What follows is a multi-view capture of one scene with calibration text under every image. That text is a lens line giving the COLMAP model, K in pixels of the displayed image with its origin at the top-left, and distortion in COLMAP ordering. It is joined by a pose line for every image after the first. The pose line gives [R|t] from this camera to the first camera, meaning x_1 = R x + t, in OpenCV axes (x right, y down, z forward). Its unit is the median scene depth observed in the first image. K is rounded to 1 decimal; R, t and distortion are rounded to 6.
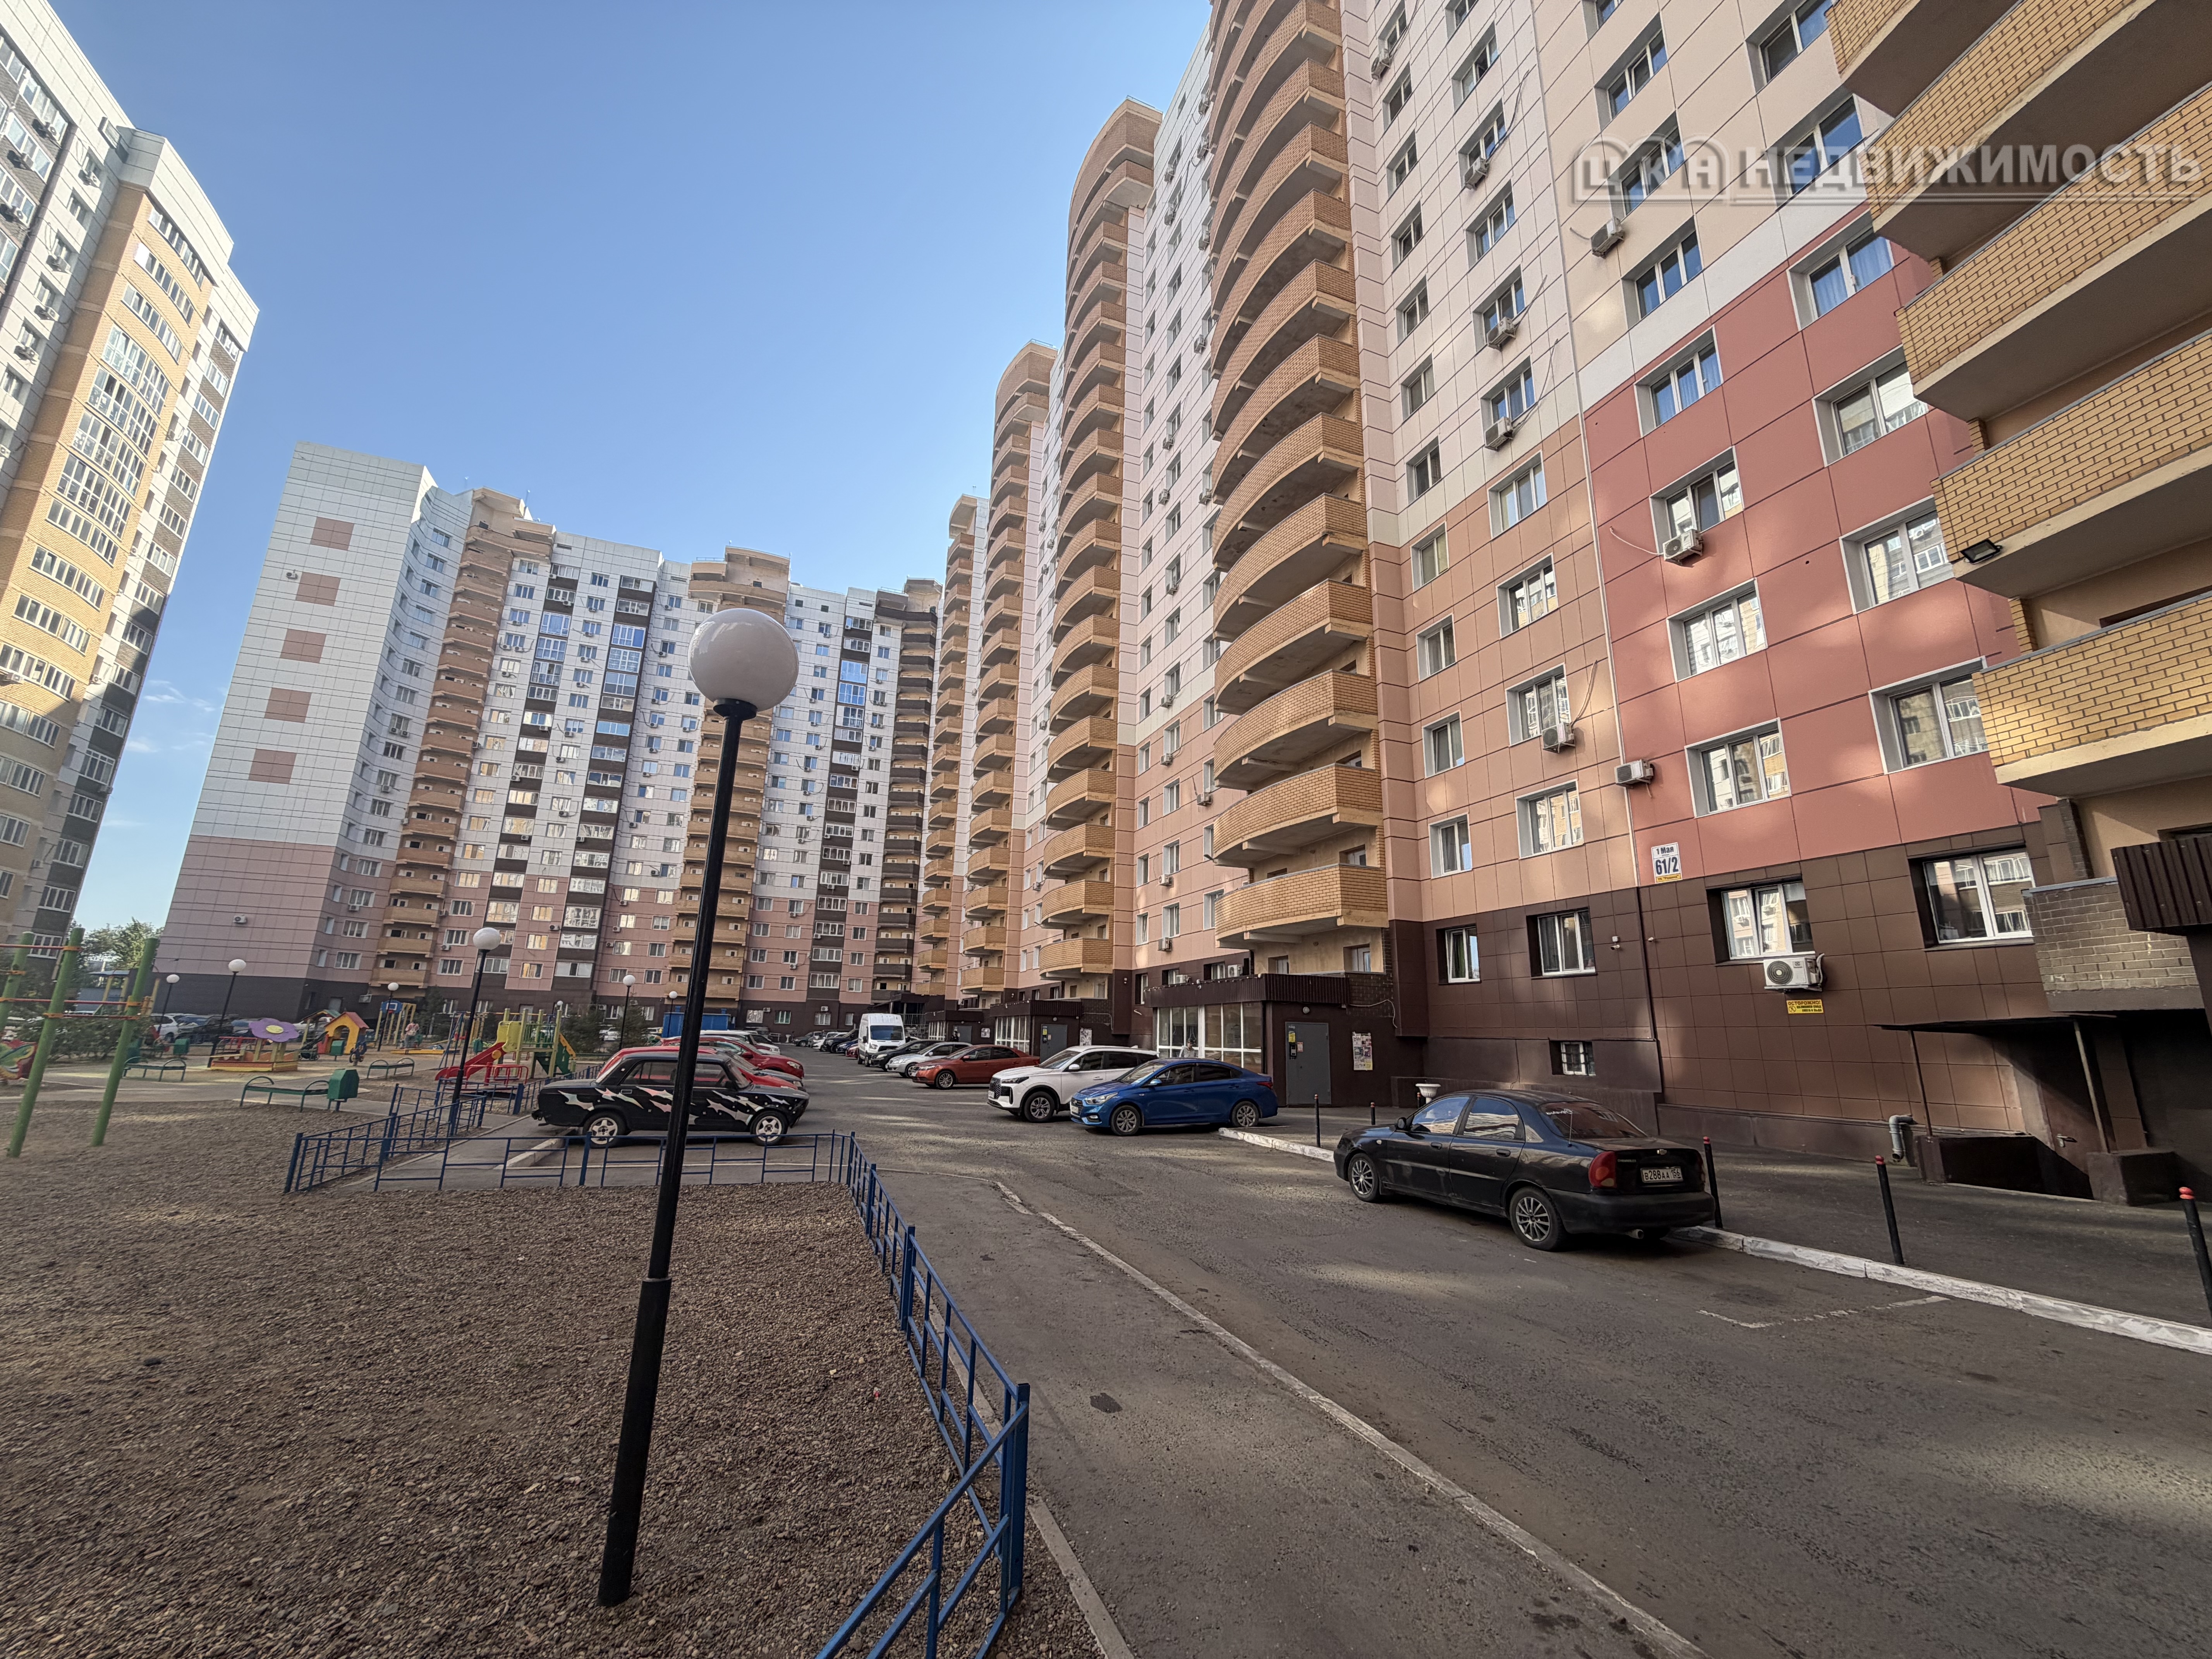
lens RADIAL K [[876.9, 0, 1091.0], [0, 876.9, 831.2], [0, 0, 1]] dist [0.001271, -0.000199]
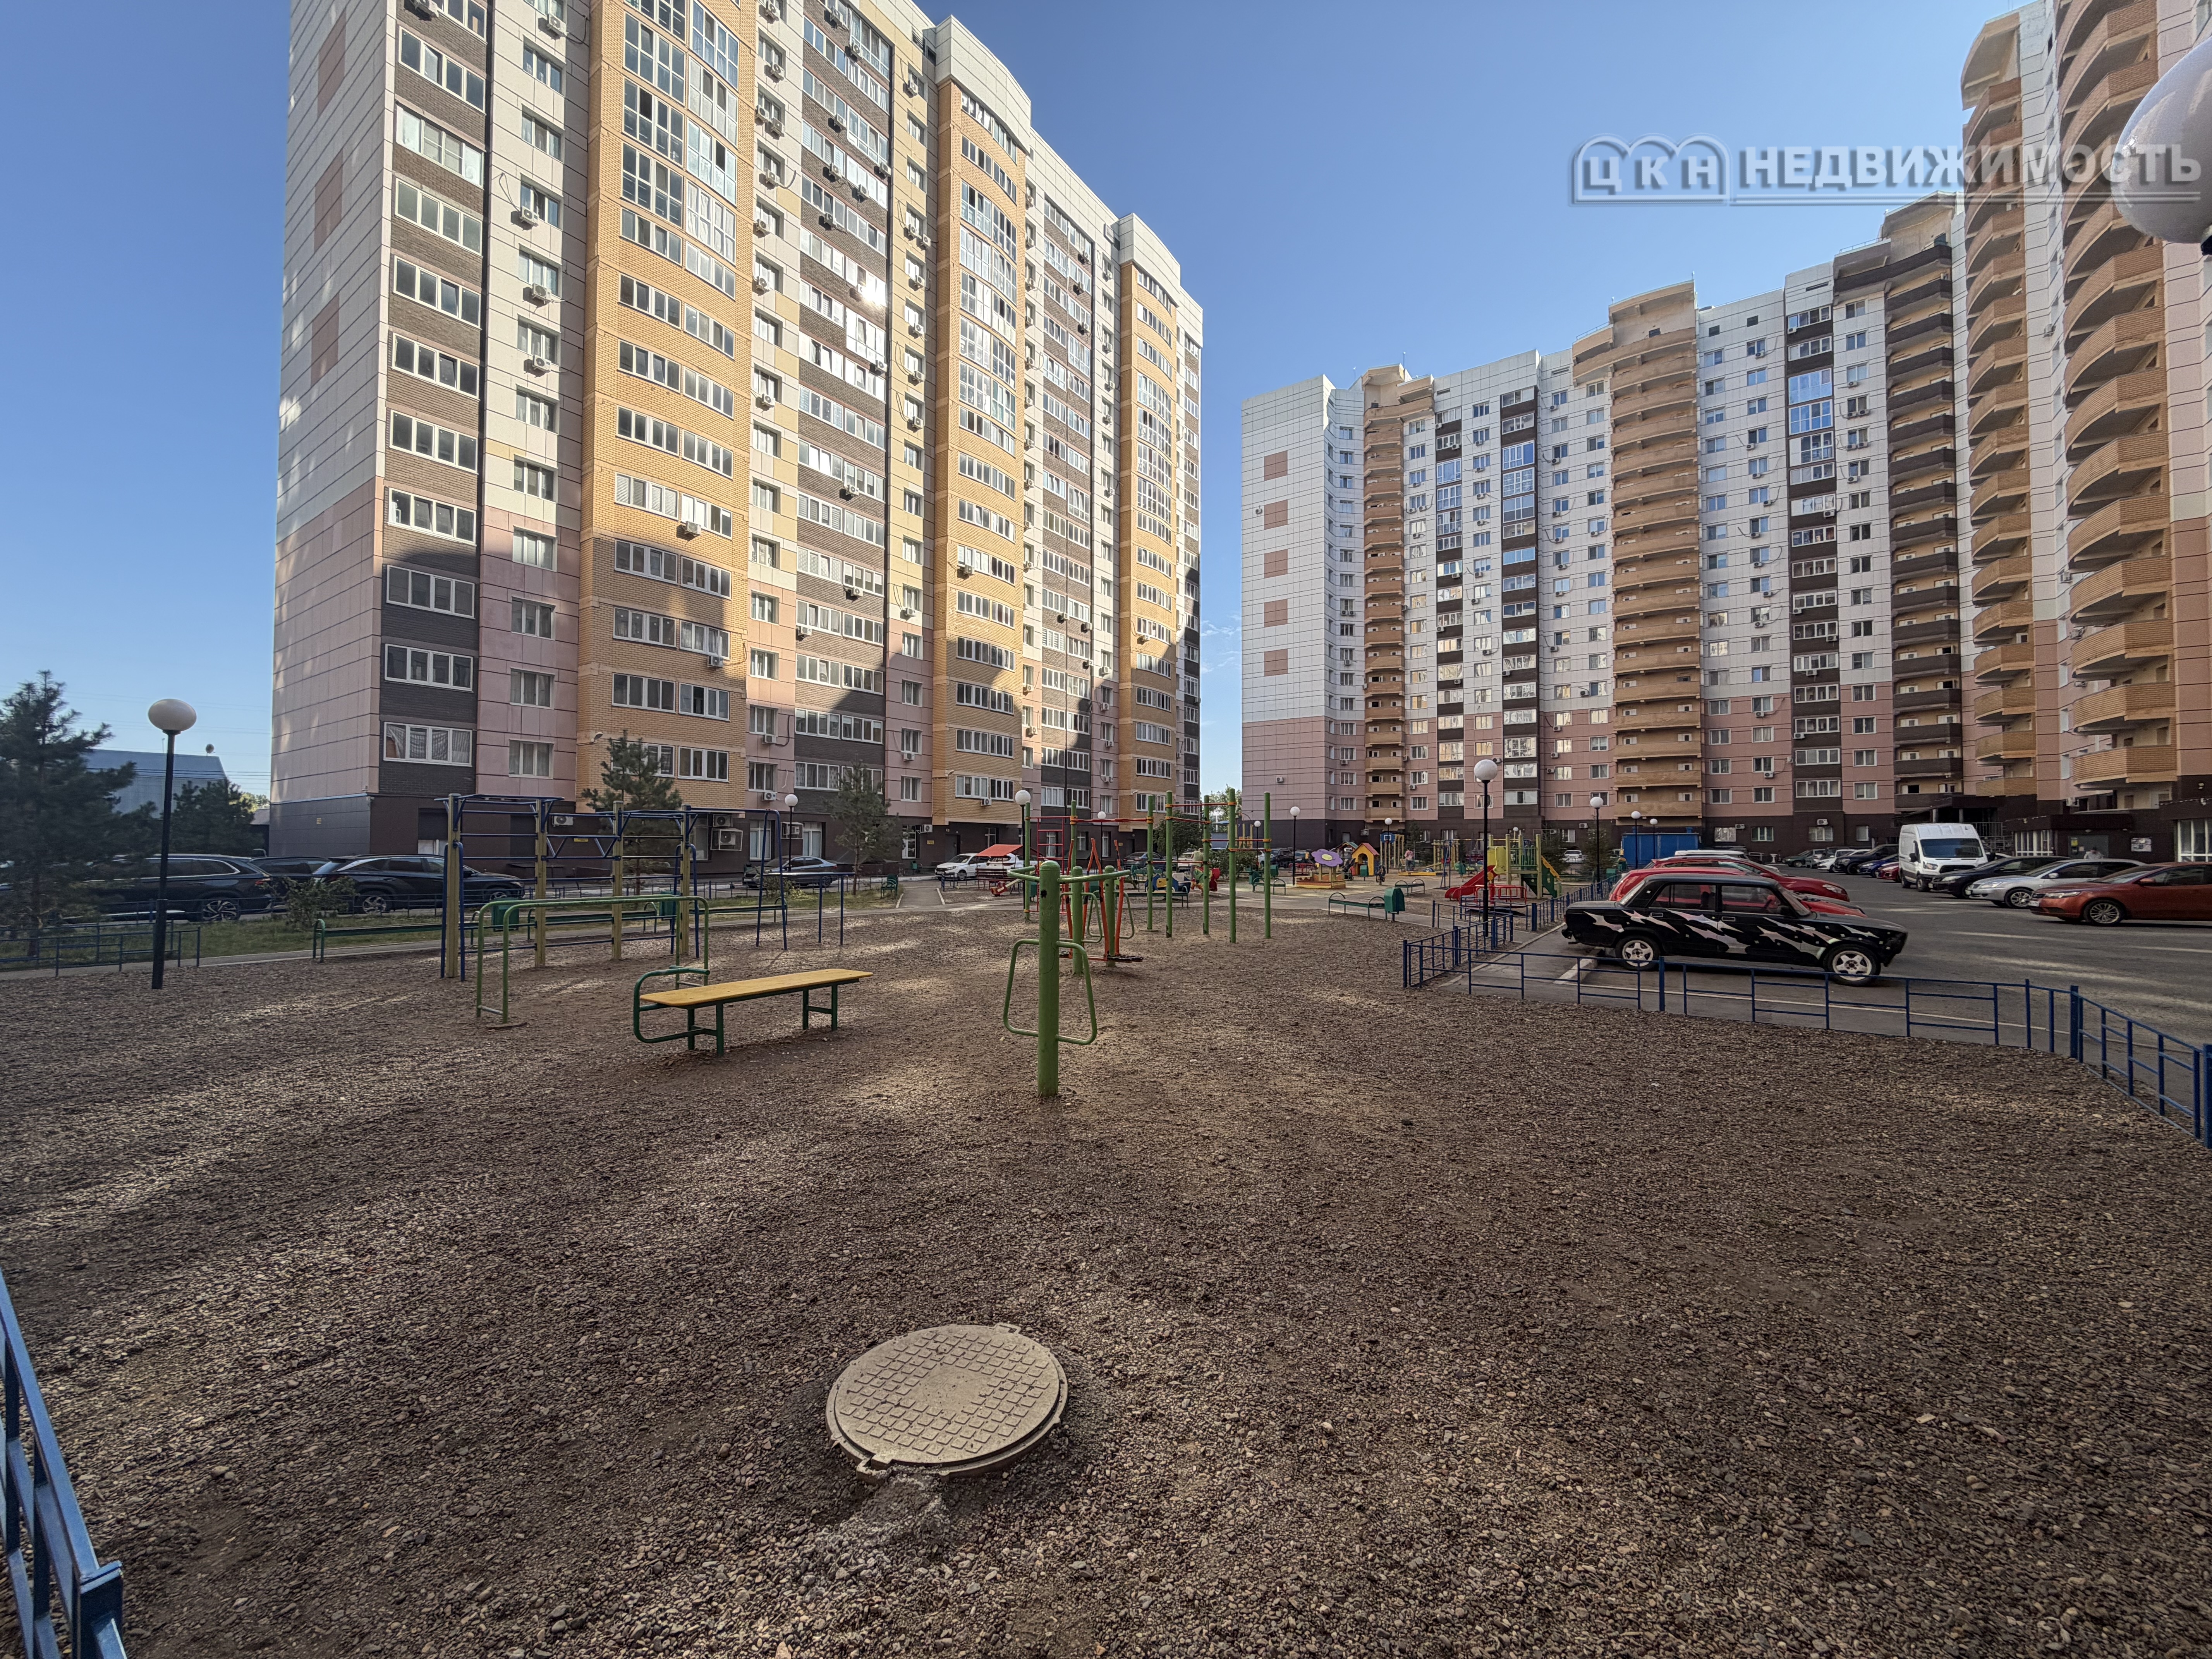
lens RADIAL K [[876.9, 0, 1102.6], [0, 876.9, 826.6], [0, 0, 1]] dist [0.001271, -0.000199]
pose [[0.567814, -0.046301, -0.821854, -0.013463], [0.202942, 0.975472, 0.085256, 0.000823], [0.797748, -0.215198, 0.563283, 0.003270]]
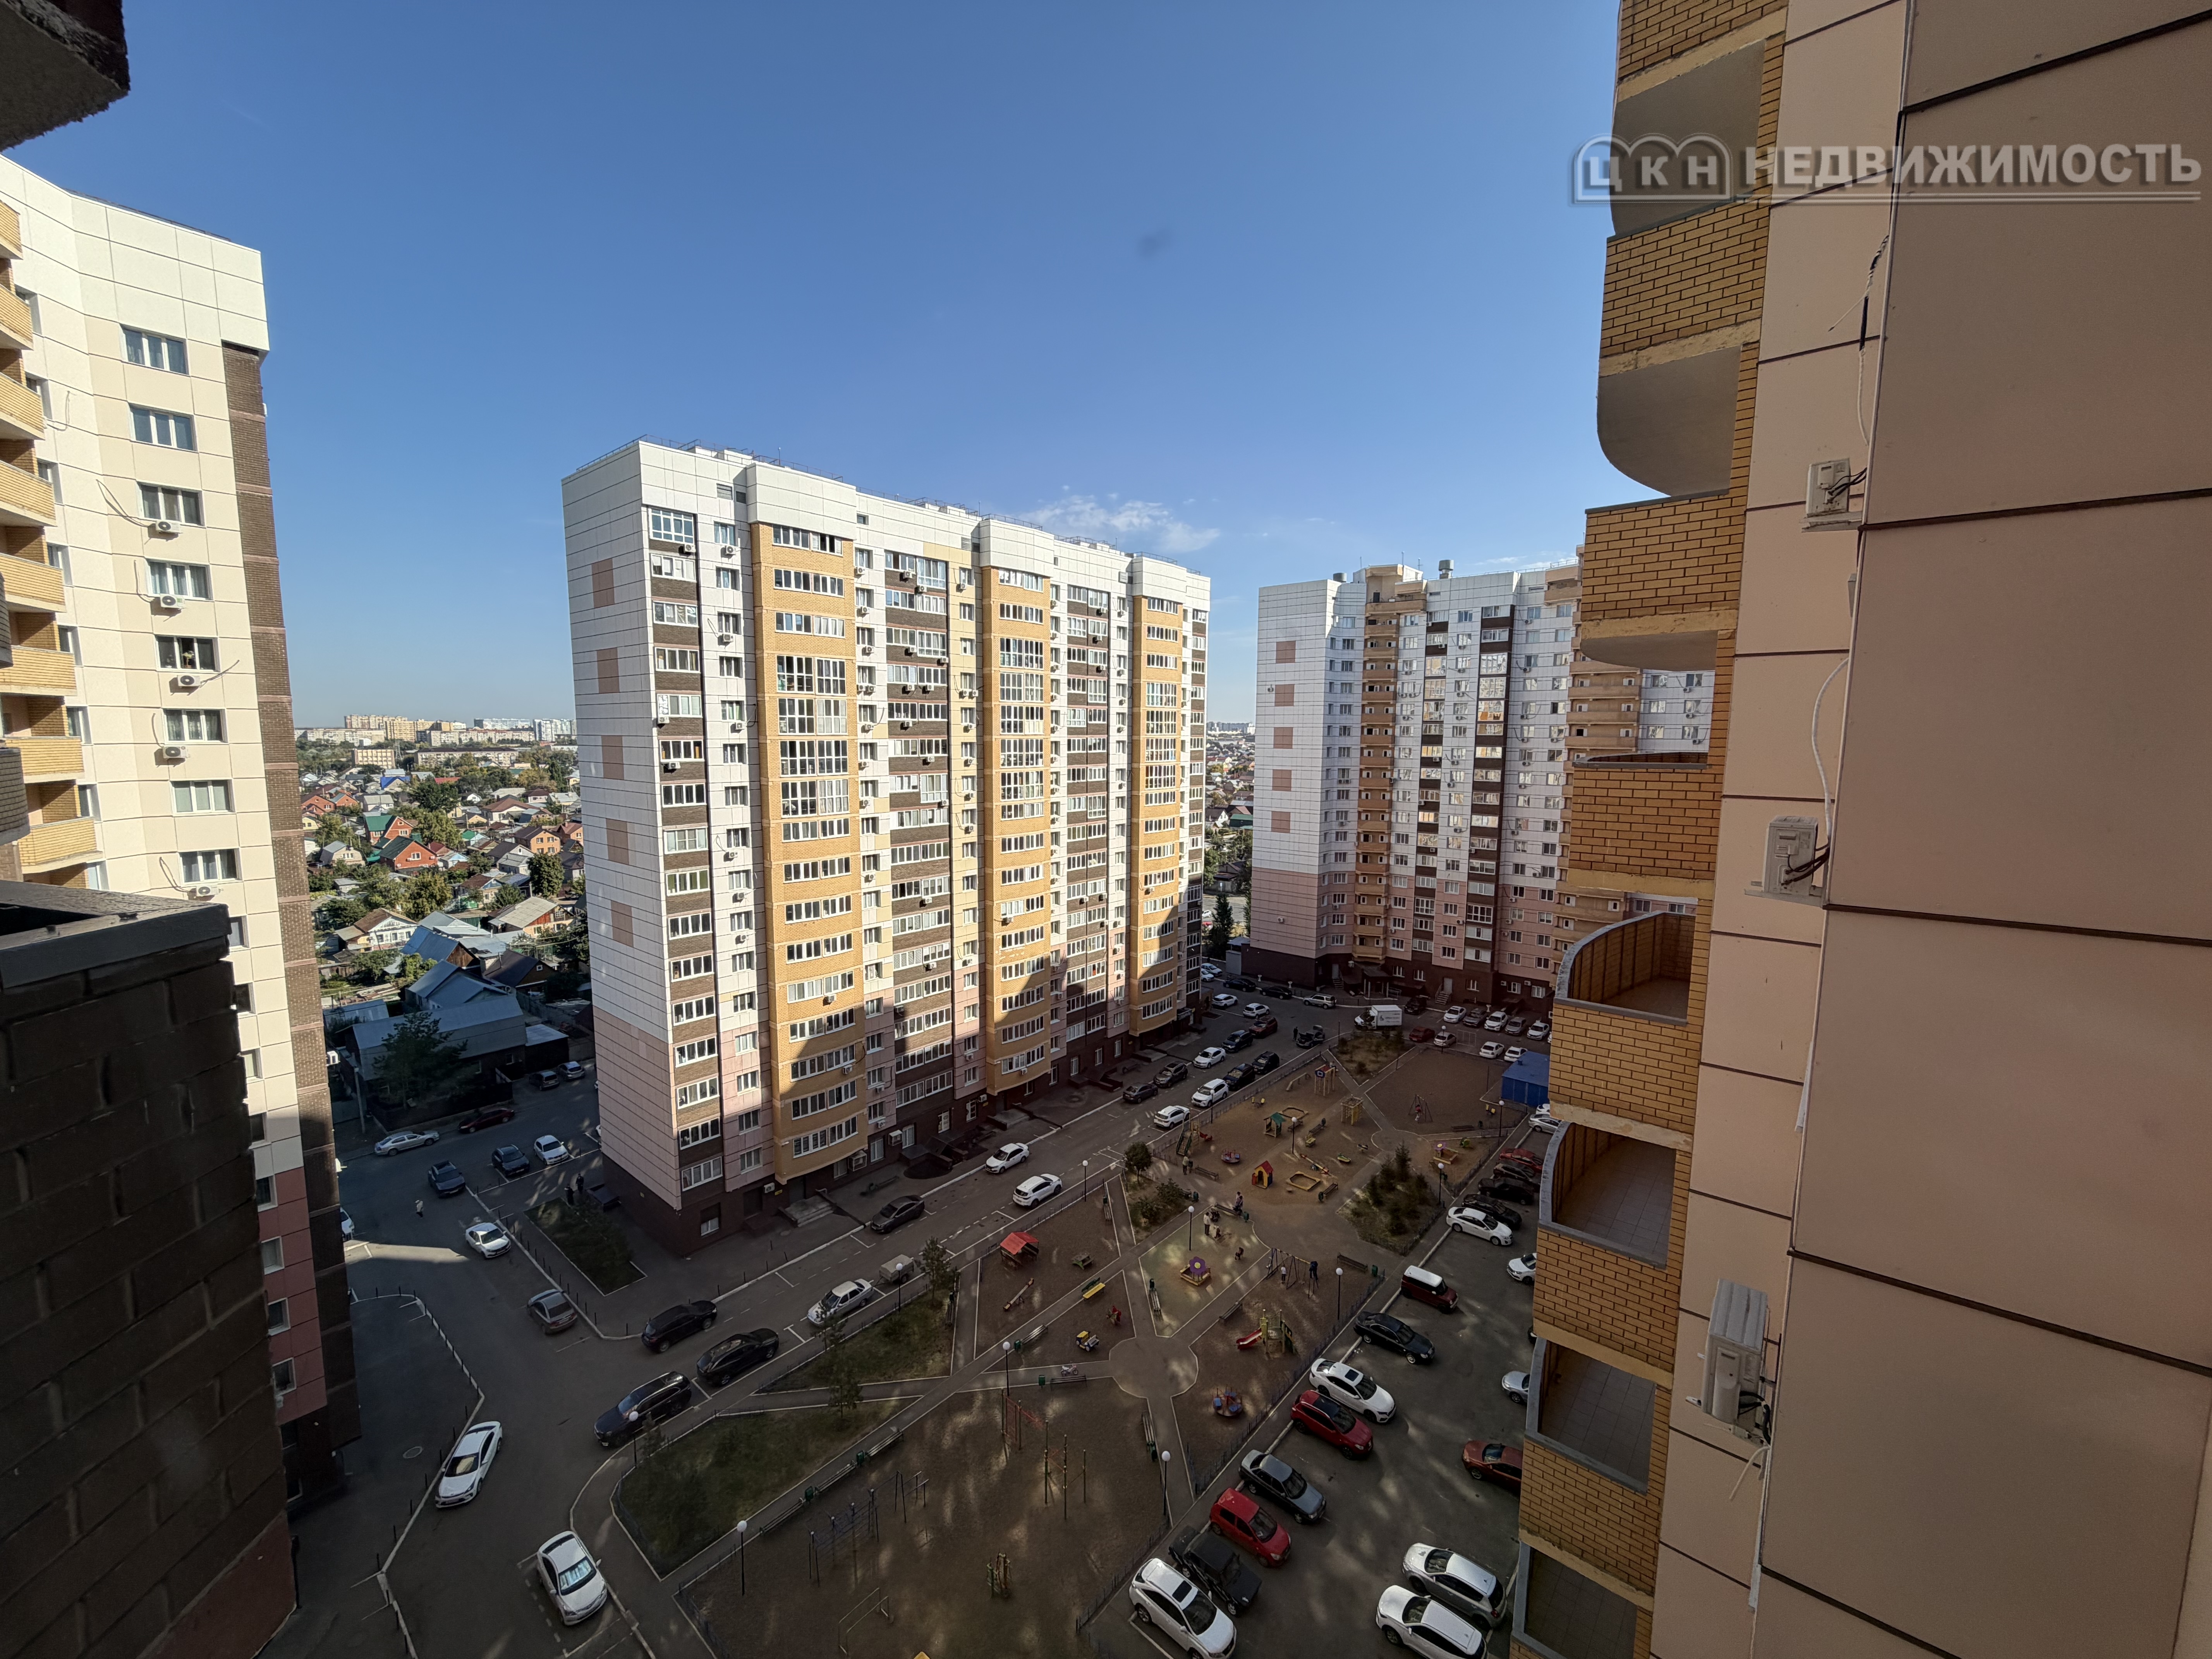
lens RADIAL K [[876.9, 0, 1102.5], [0, 876.9, 818.9], [0, 0, 1]] dist [0.001271, -0.000199]
pose [[0.480316, 0.068310, -0.874431, 0.250740], [0.211807, 0.958423, 0.191214, -0.397412], [0.851137, -0.277054, 0.445878, 0.030004]]
